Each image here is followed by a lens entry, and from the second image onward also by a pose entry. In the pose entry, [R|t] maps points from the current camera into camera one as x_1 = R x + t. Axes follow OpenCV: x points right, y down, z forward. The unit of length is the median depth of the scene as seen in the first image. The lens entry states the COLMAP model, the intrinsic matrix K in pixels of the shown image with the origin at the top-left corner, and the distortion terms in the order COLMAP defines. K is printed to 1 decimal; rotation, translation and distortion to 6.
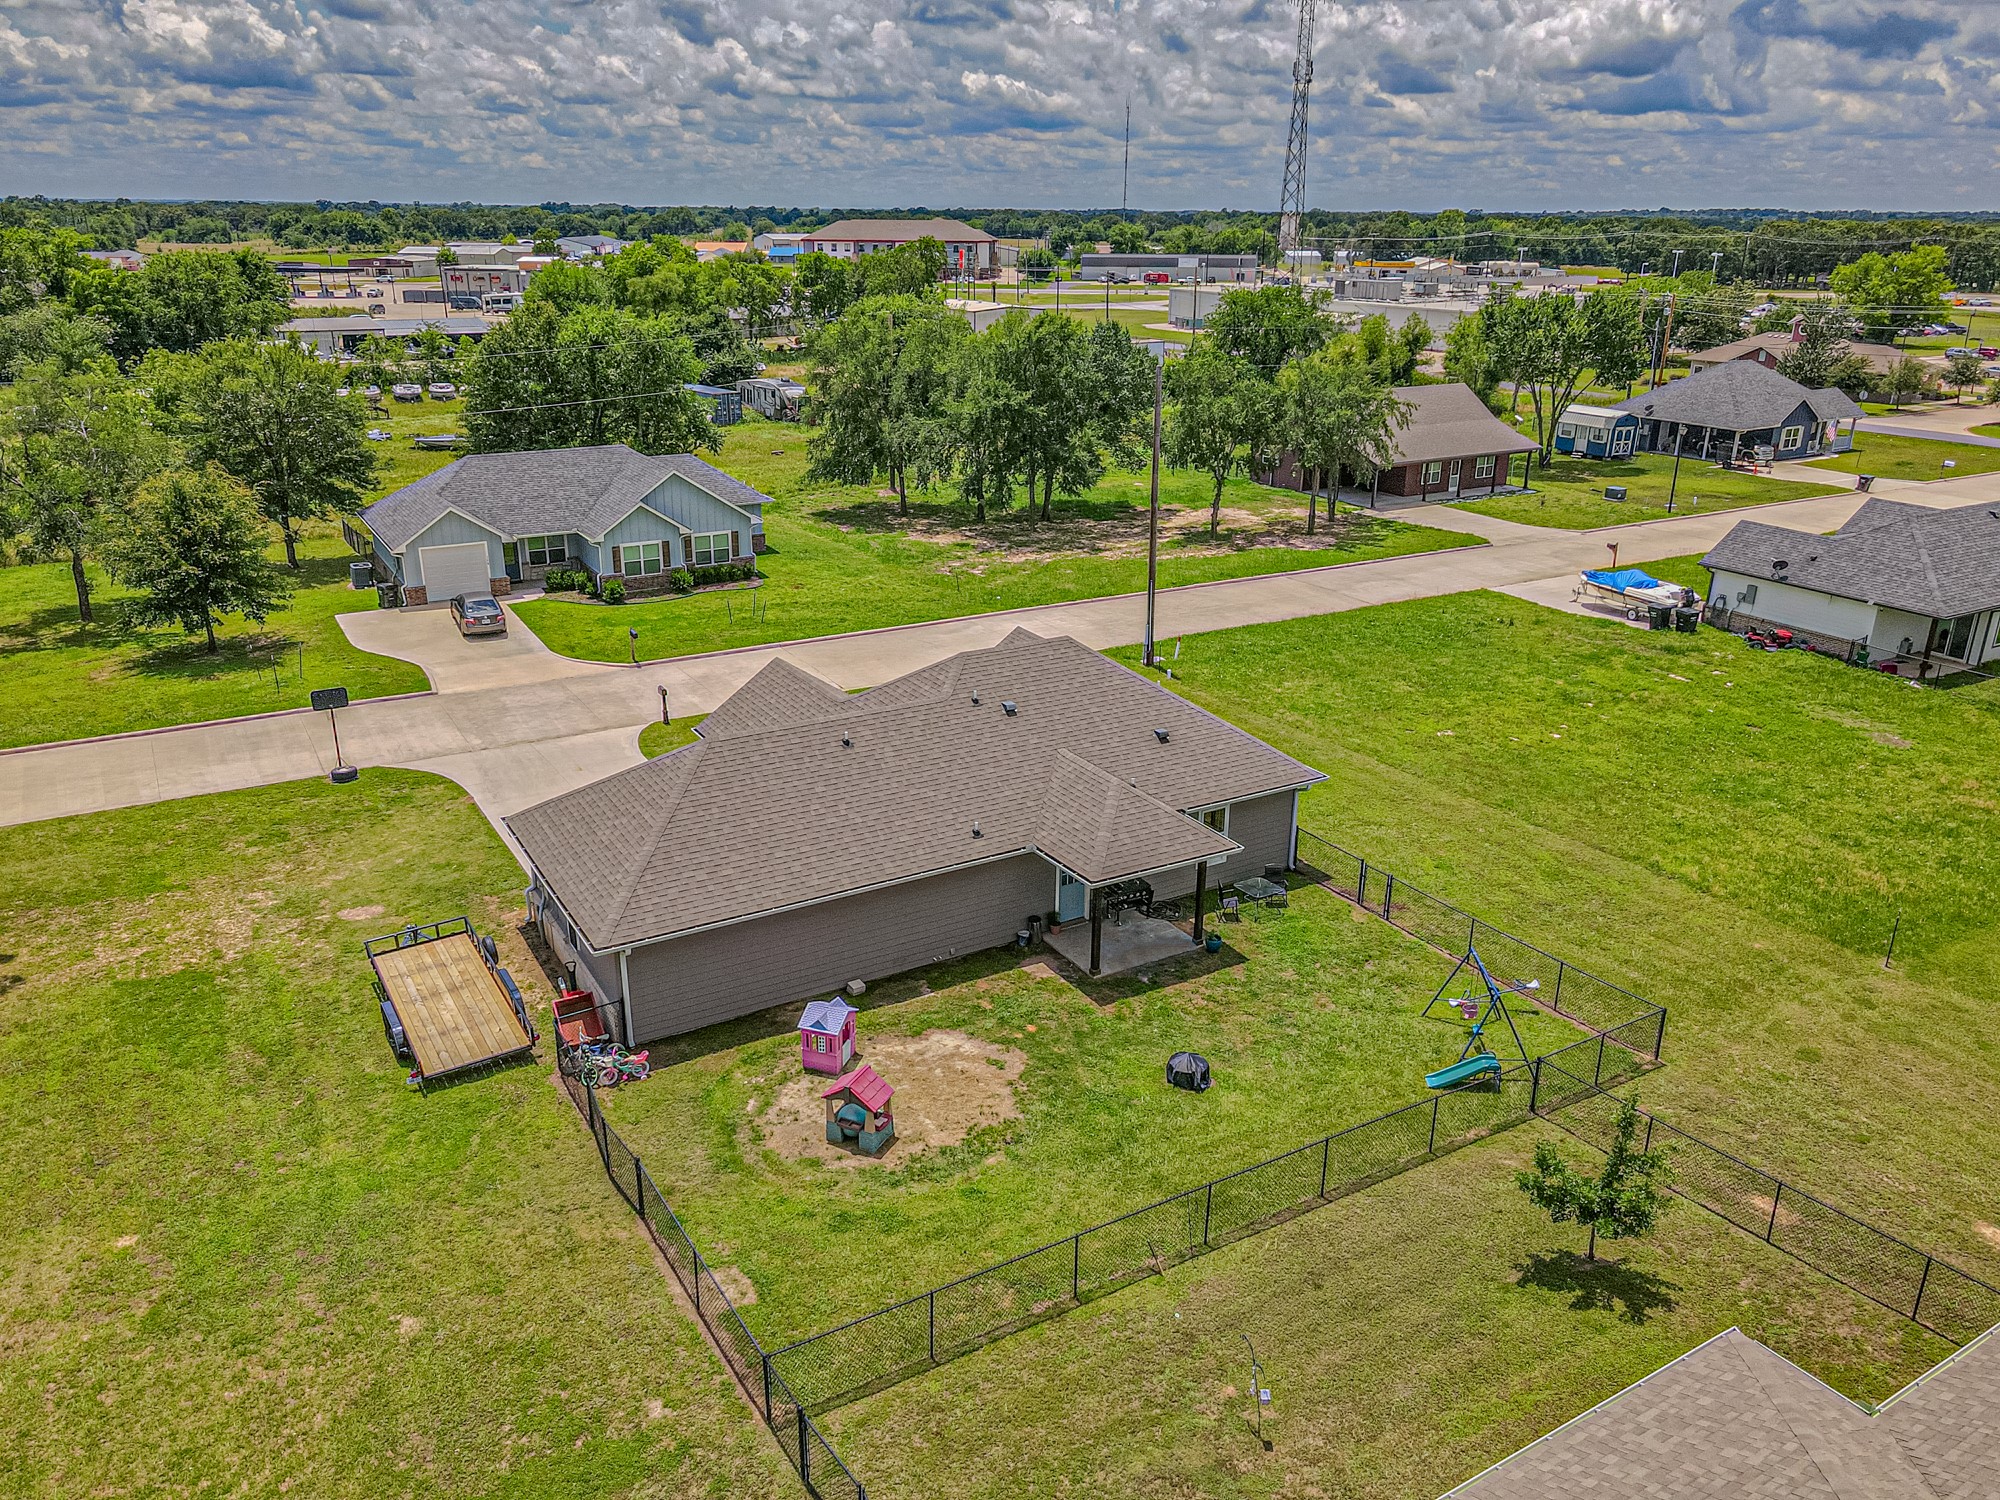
lens RADIAL K [[1455.6, 0, 990.6], [0, 1455.6, 754.4], [0, 0, 1]] dist [0.002976, 0.025931]
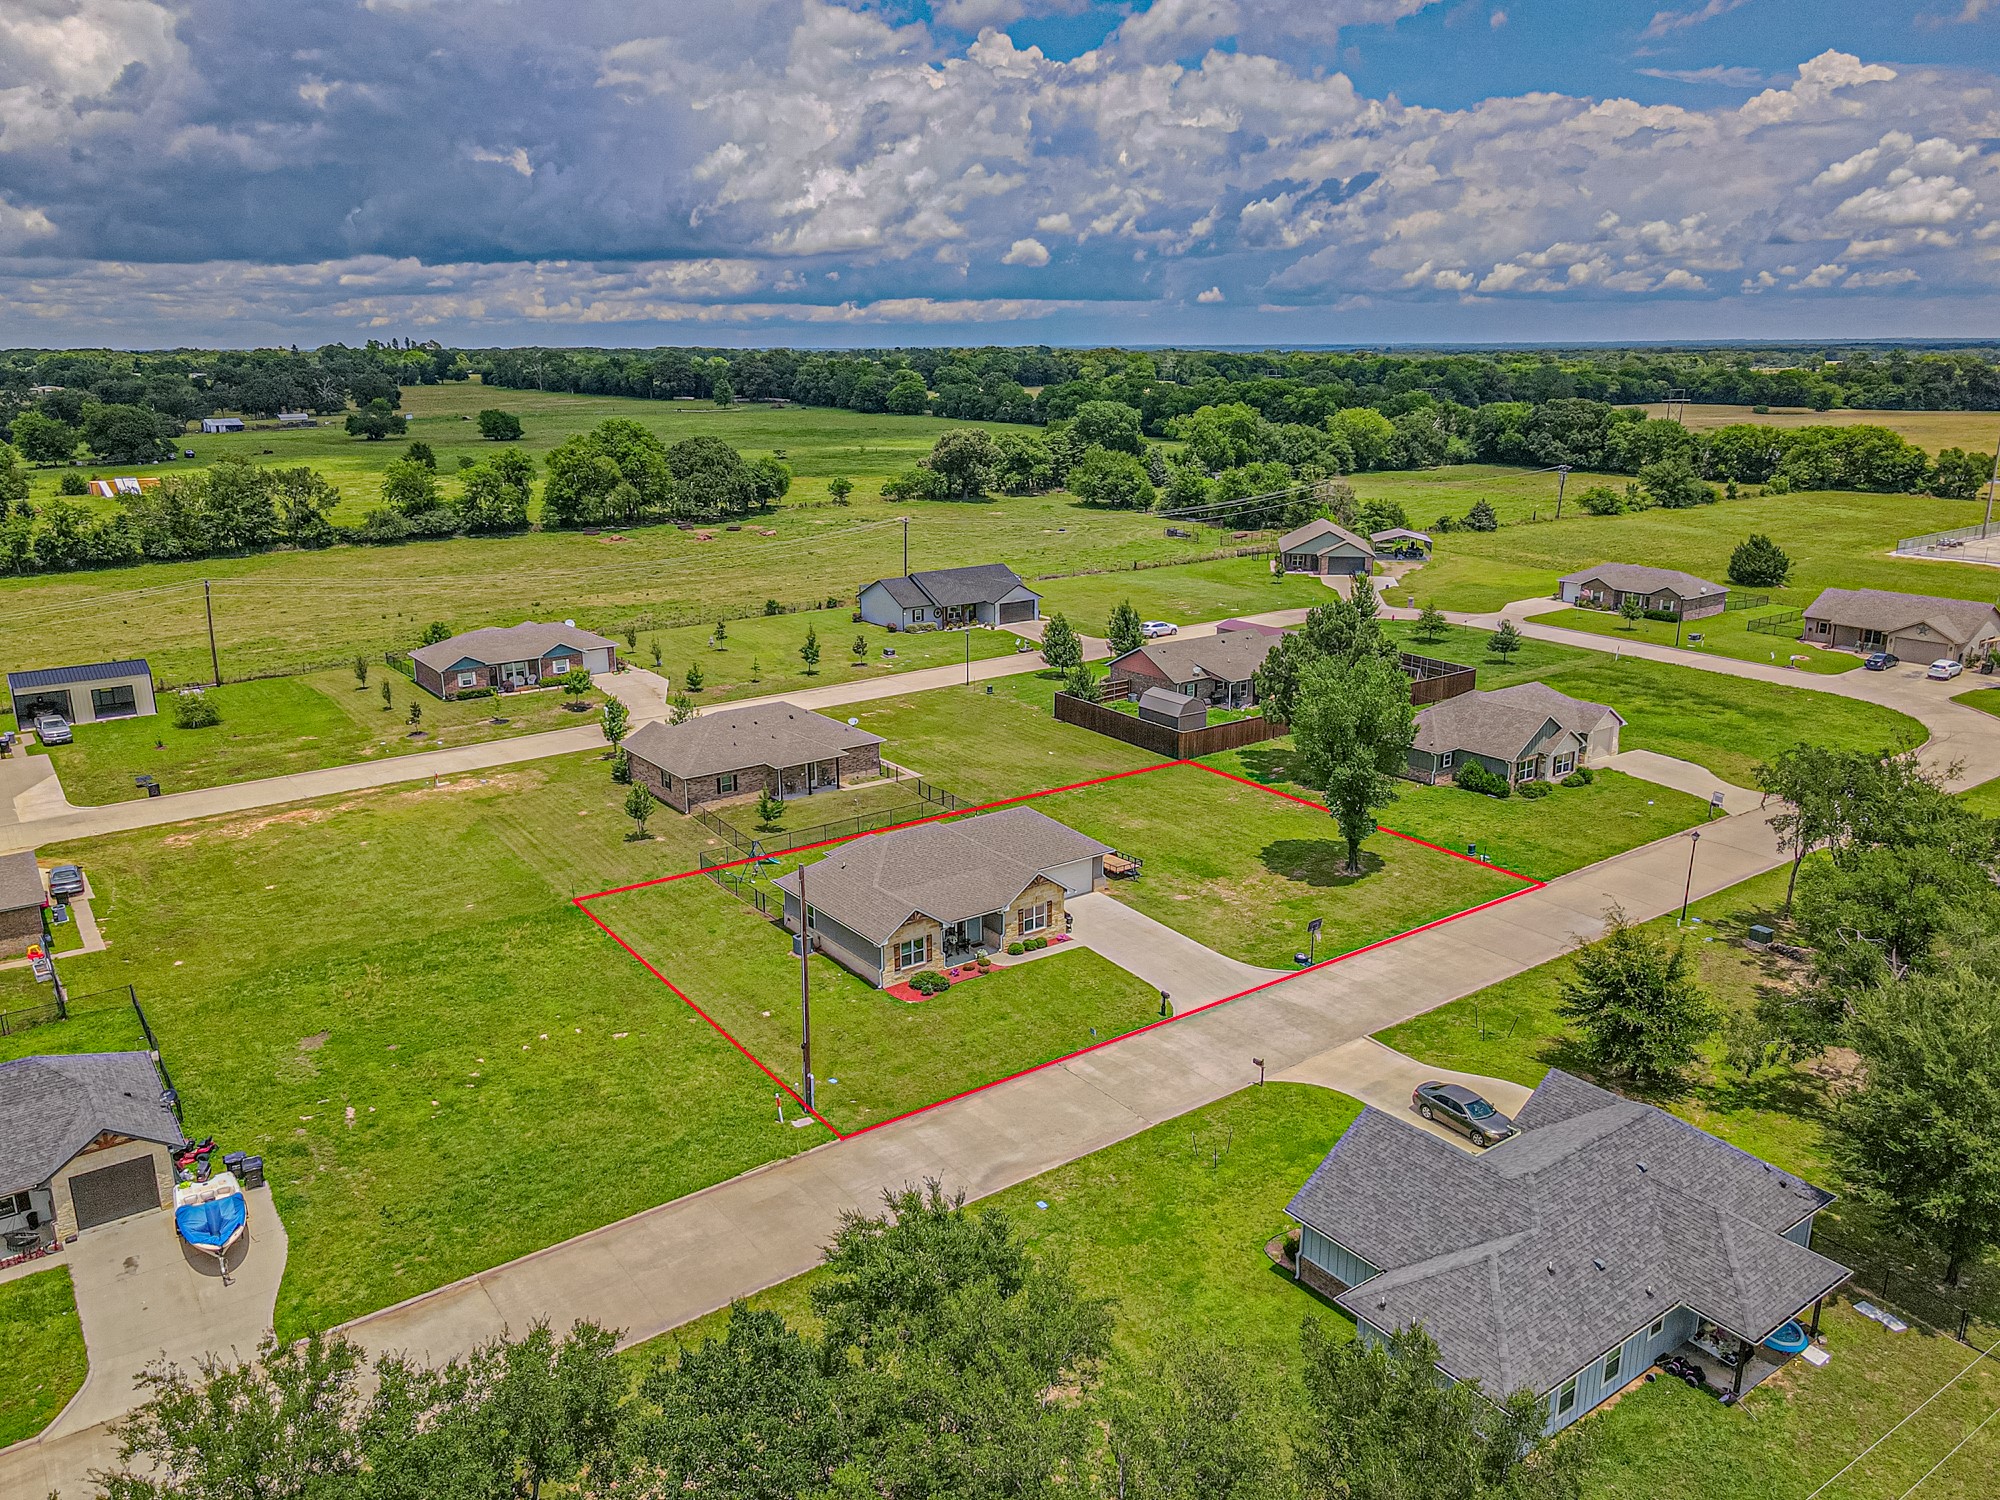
lens RADIAL K [[1461.4, 0, 997.8], [0, 1461.4, 813.5], [0, 0, 1]] dist [0.020420, 0.004404]
pose [[-0.994273, 0.032869, -0.101692, 0.068149], [-0.037766, 0.782081, 0.622032, -0.896394], [0.099977, 0.622310, -0.776360, 1.656174]]
